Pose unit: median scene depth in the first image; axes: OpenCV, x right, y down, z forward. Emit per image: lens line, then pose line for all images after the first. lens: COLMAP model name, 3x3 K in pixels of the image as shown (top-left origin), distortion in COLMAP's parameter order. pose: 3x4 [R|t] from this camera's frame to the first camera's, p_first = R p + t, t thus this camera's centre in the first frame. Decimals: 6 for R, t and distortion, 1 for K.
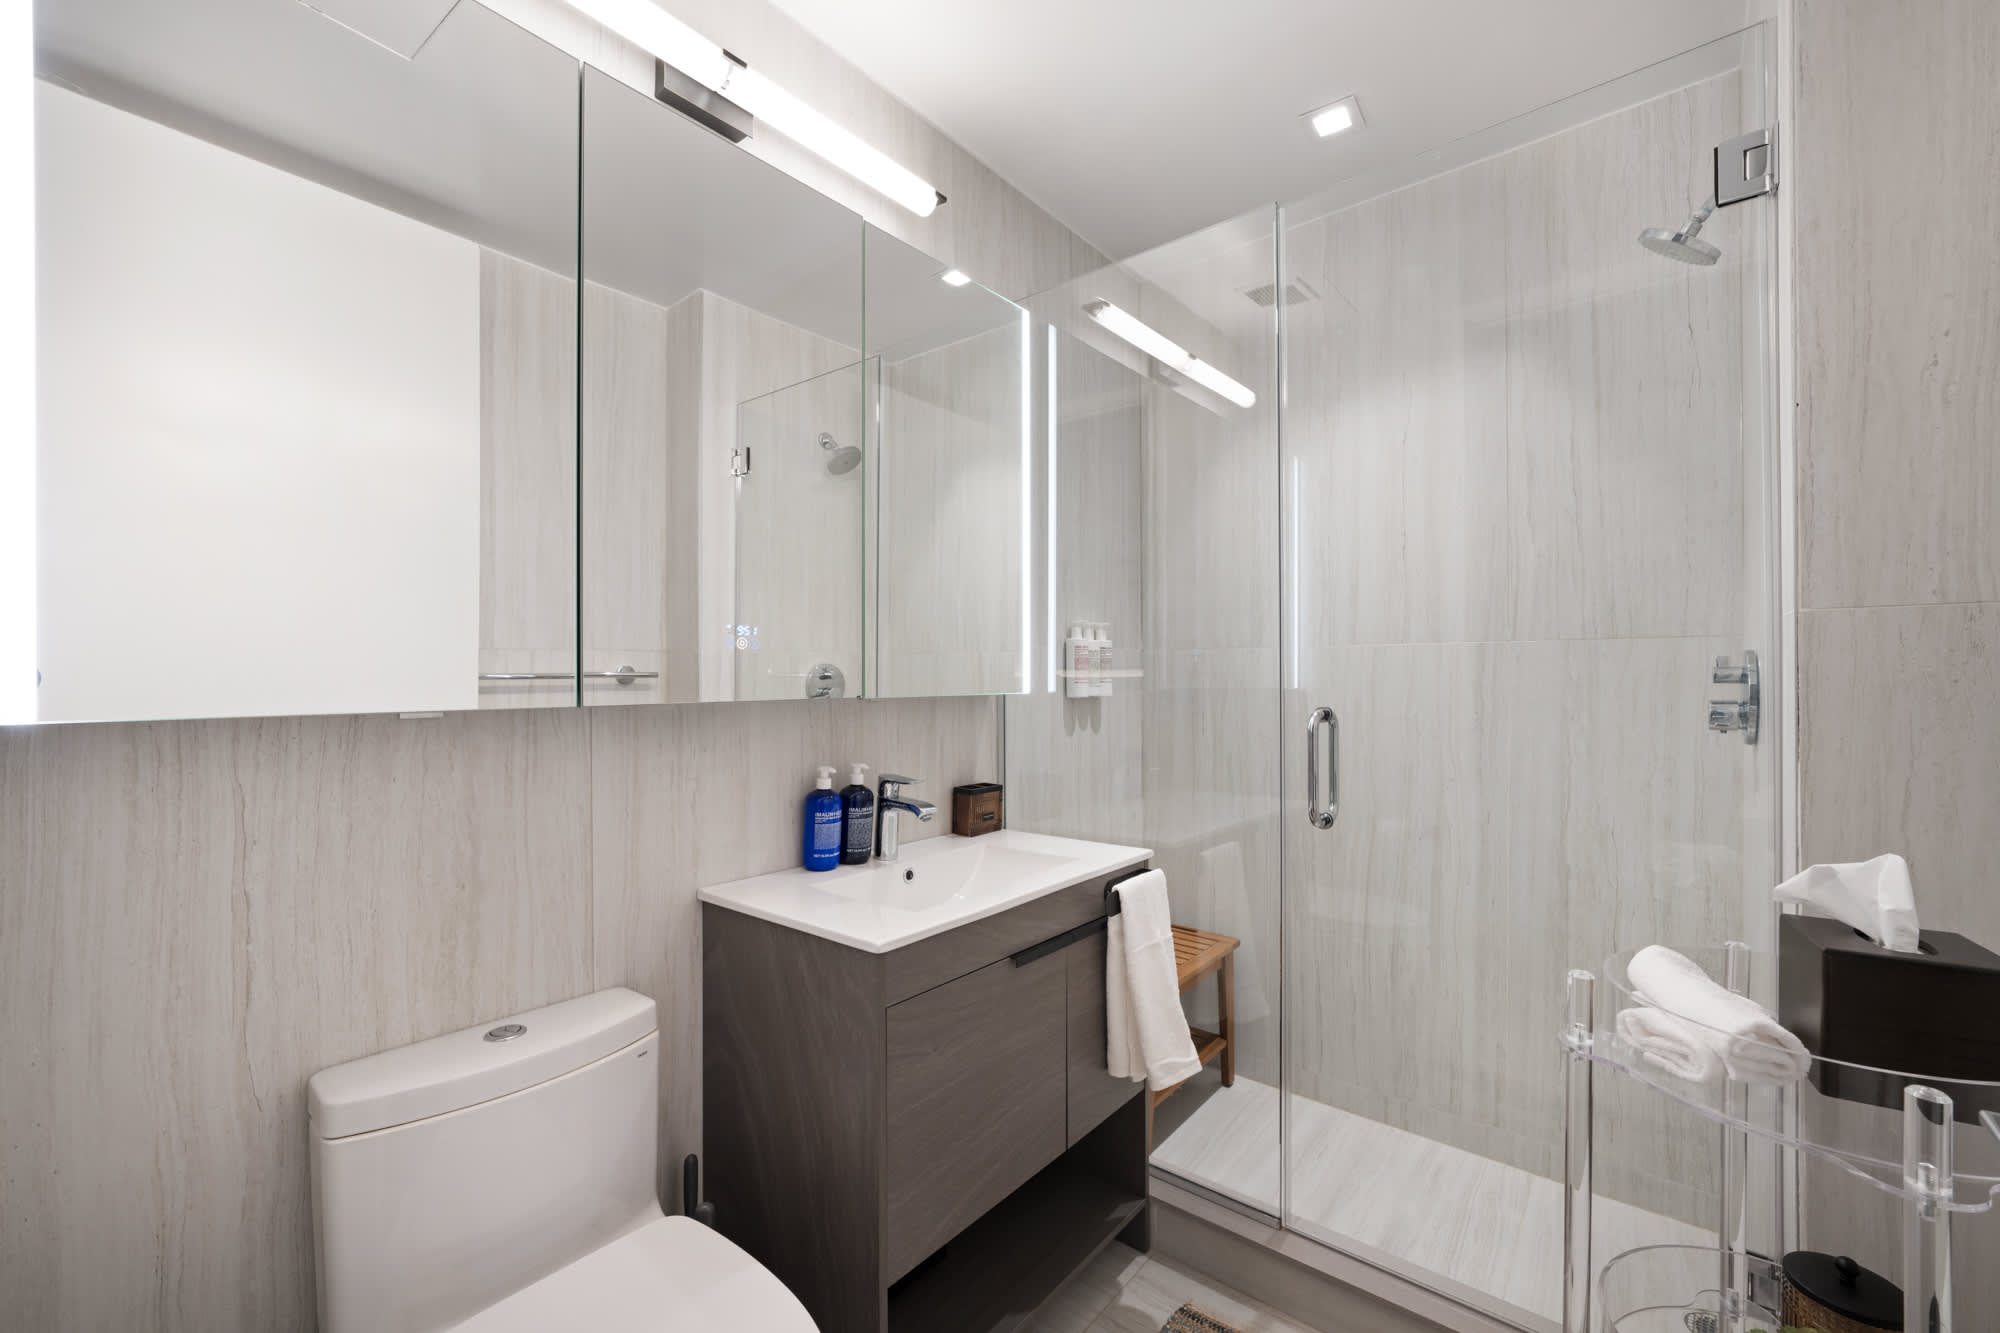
lens RADIAL K [[820.1, 0, 1007.0], [0, 820.1, 672.1], [0, 0, 1]] dist [-0.010323, 0.000680]
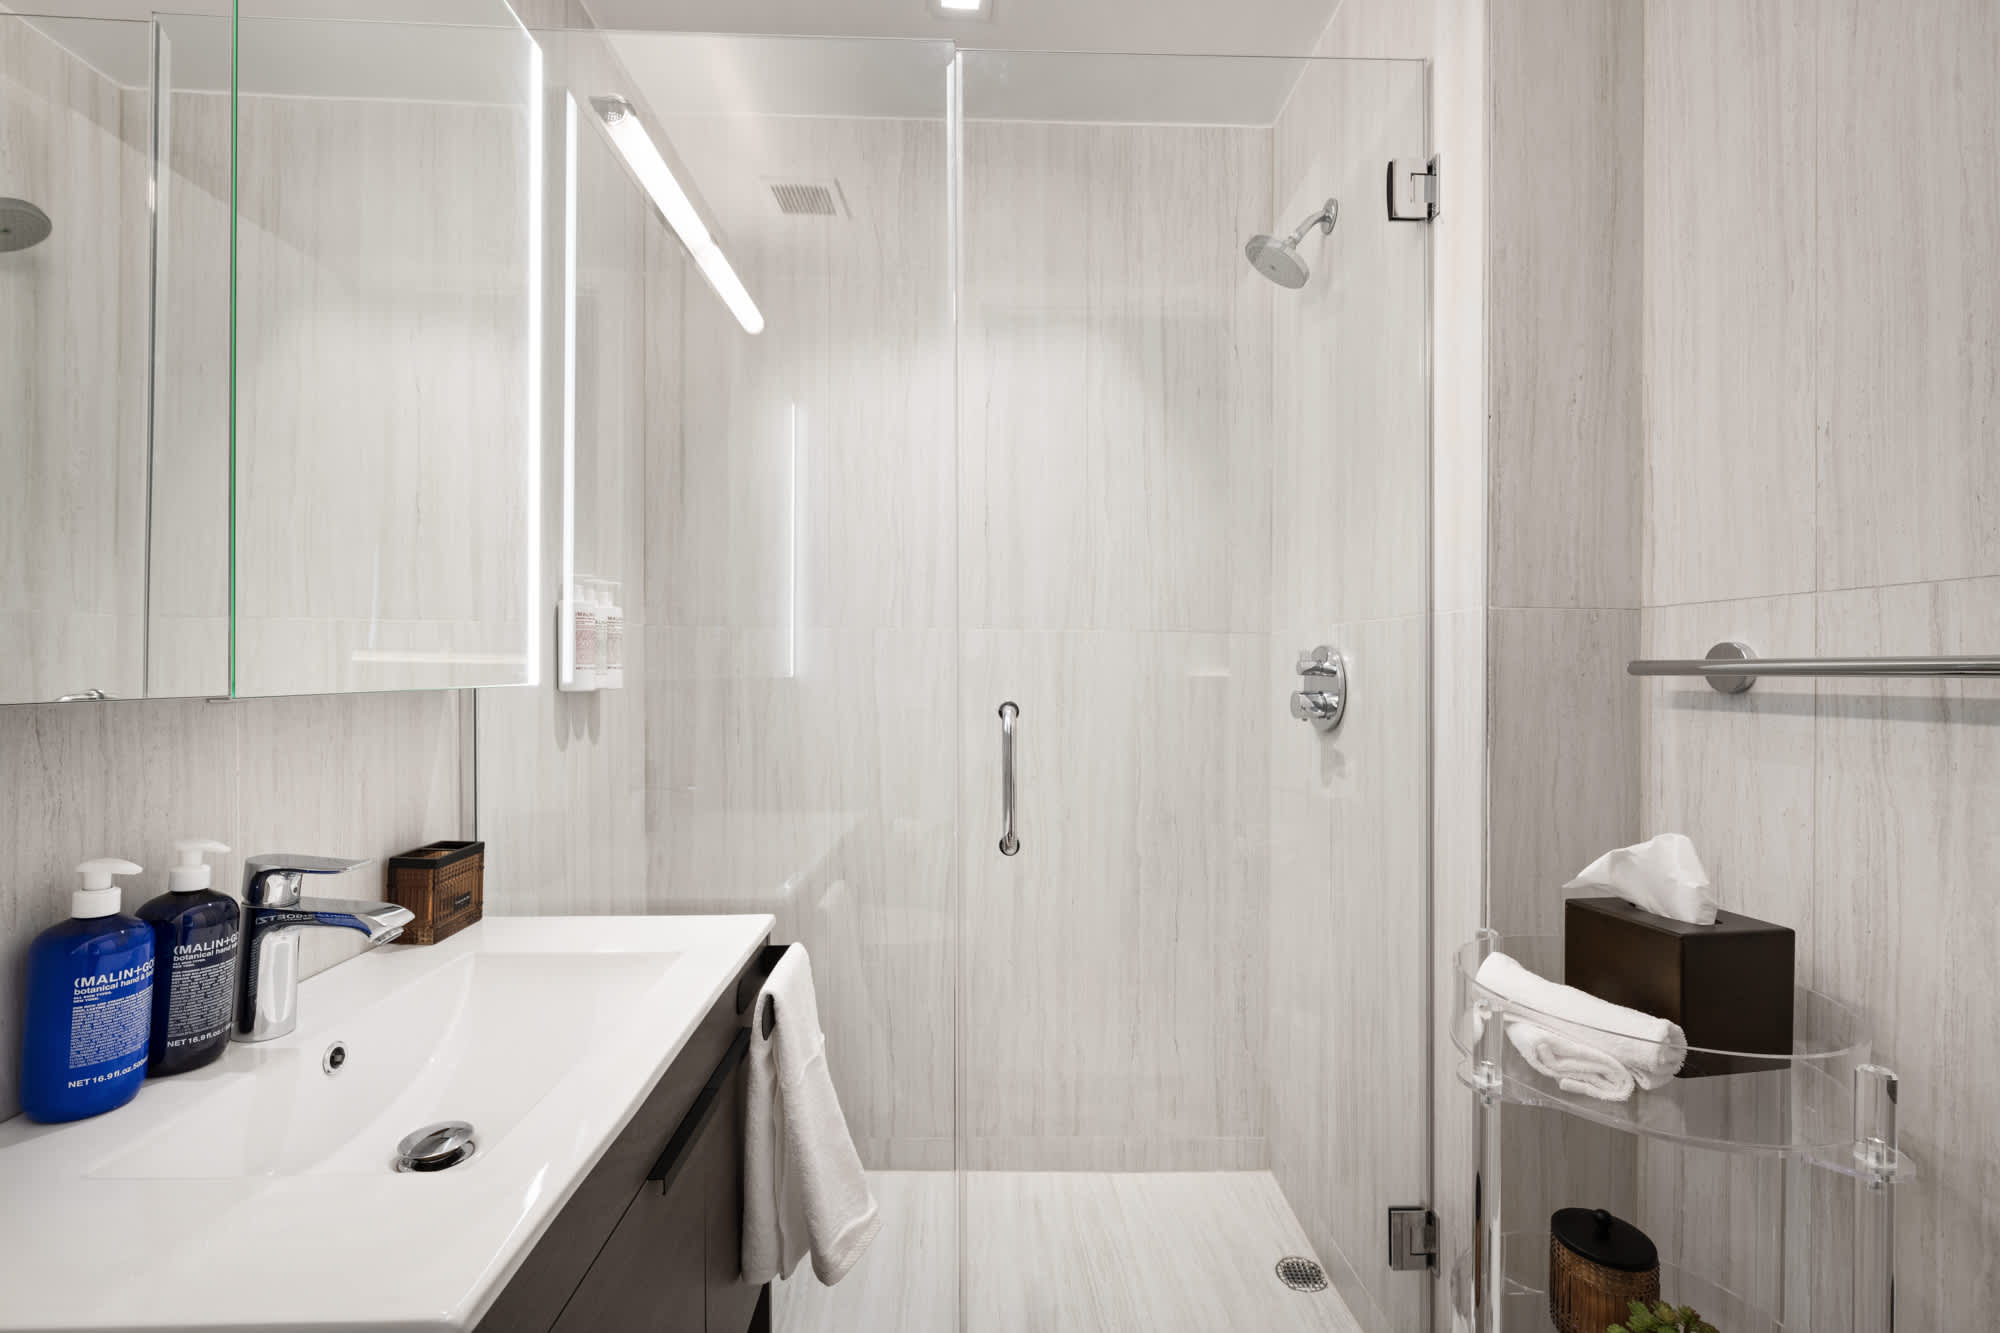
lens RADIAL K [[855.7, 0, 1000.7], [0, 855.7, 676.1], [0, 0, 1]] dist [-0.011279, -0.000219]
pose [[0.744091, 0.006821, 0.668043, -0.160500], [-0.017571, 0.999802, 0.009363, 0.009299], [-0.667847, -0.018705, 0.744063, 0.361185]]
